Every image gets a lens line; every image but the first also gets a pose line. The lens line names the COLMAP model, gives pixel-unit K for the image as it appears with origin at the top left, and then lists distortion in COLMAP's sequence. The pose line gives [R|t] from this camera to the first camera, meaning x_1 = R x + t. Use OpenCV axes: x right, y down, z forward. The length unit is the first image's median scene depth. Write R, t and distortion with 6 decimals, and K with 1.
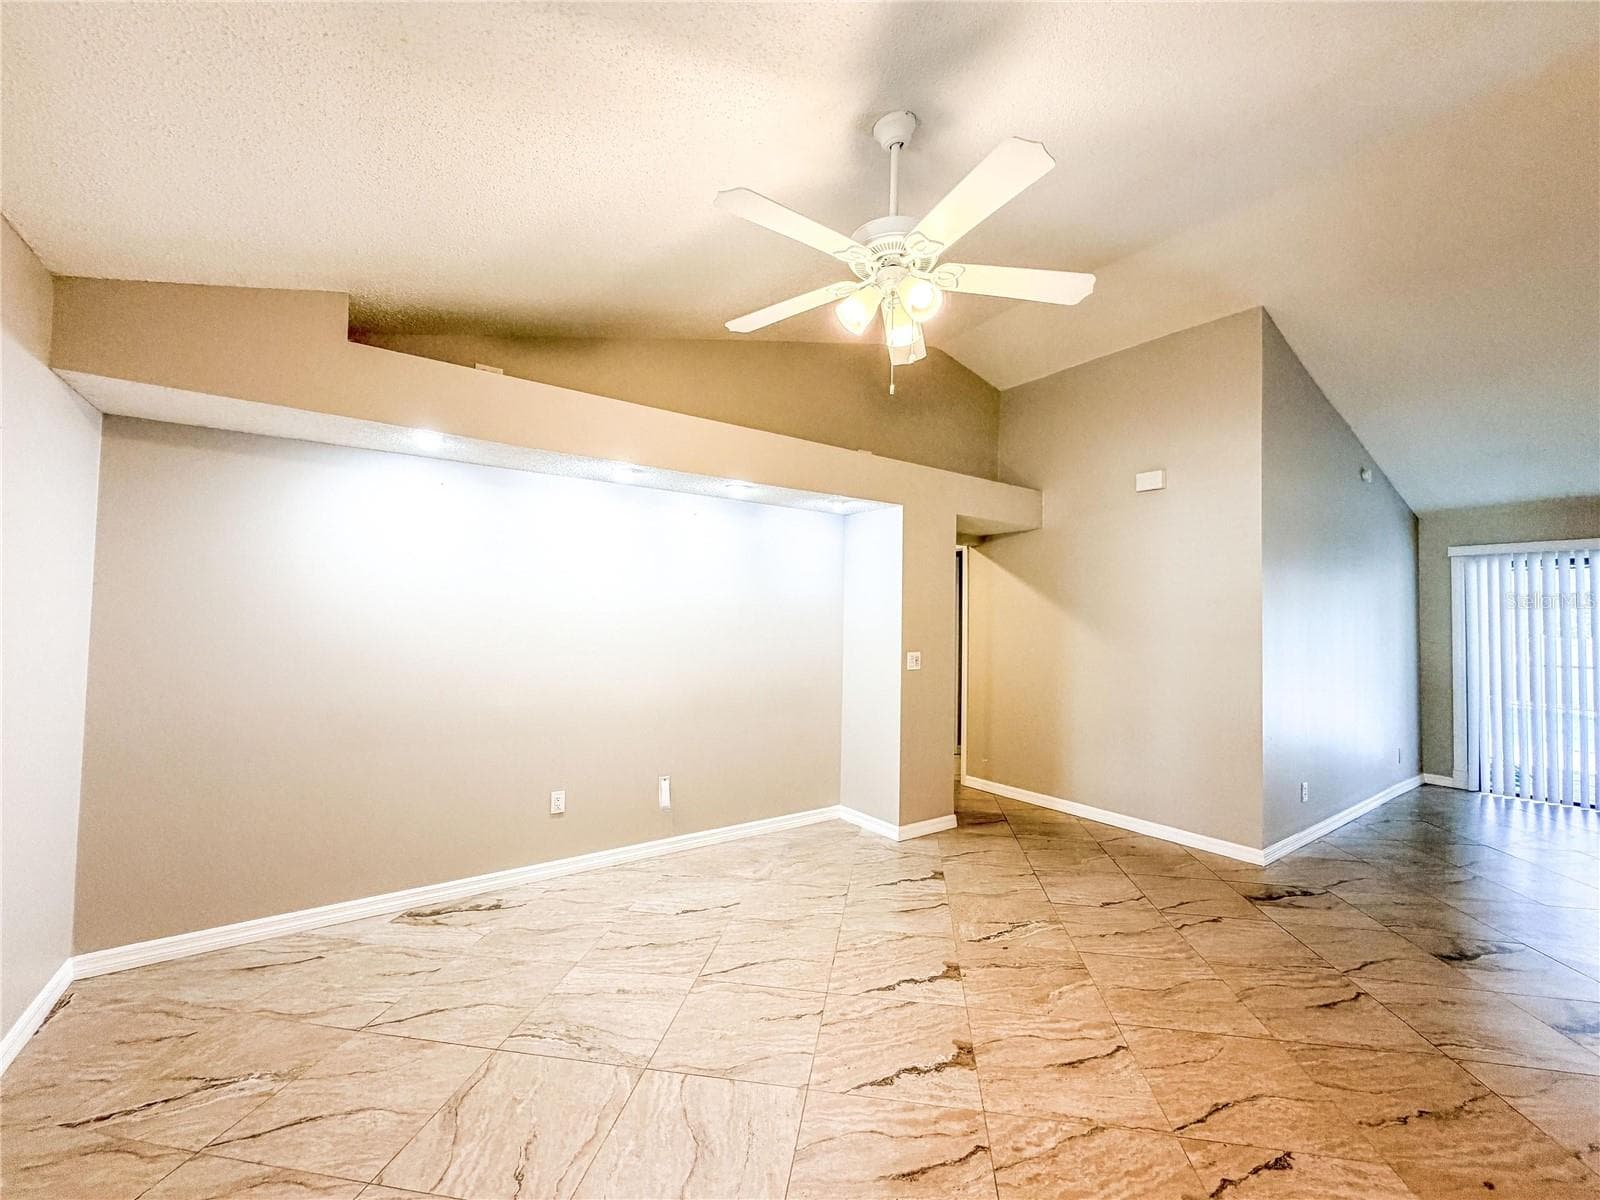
lens RADIAL K [[649.1, 0, 796.3], [0, 649.1, 596.9], [0, 0, 1]] dist [0.000895, 0.000258]
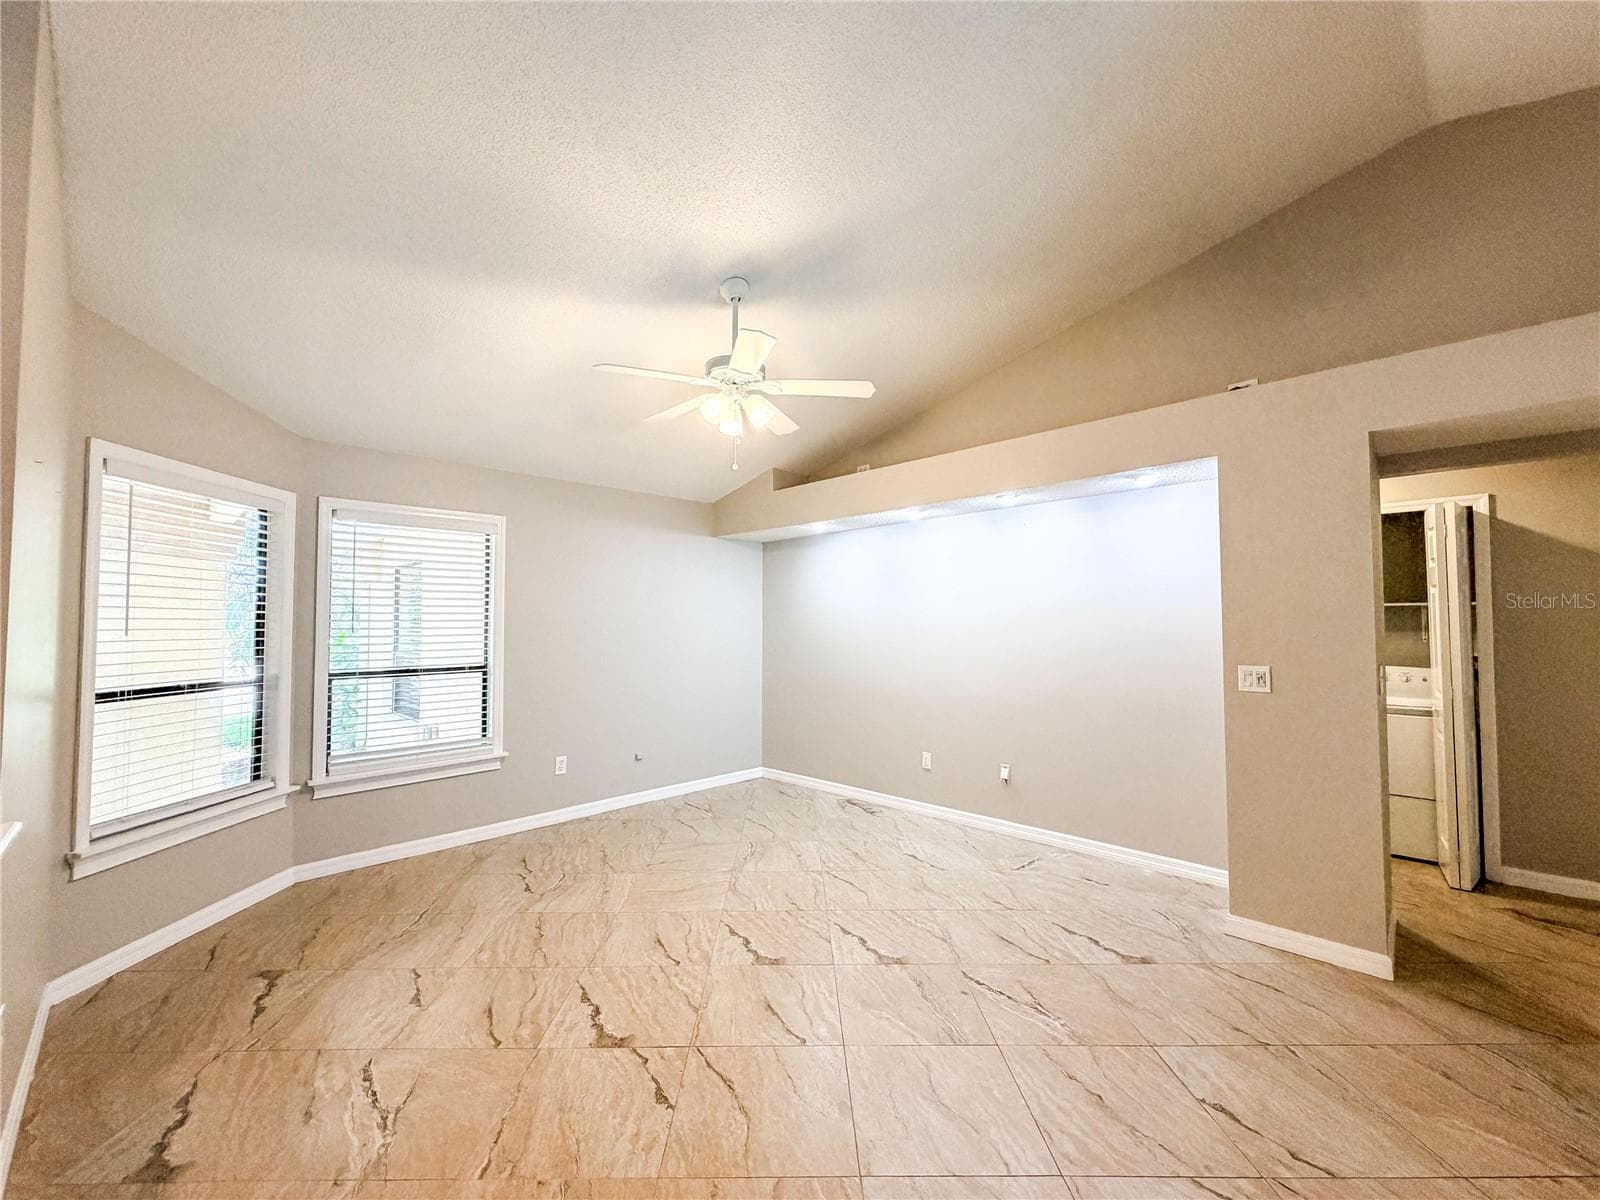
lens RADIAL K [[649.1, 0, 800.4], [0, 649.1, 606.0], [0, 0, 1]] dist [0.000895, 0.000258]
pose [[0.167947, -0.047300, -0.984661, 0.989876], [0.044935, 0.998177, -0.040285, 0.037941], [0.984771, -0.037480, 0.169766, 0.550503]]
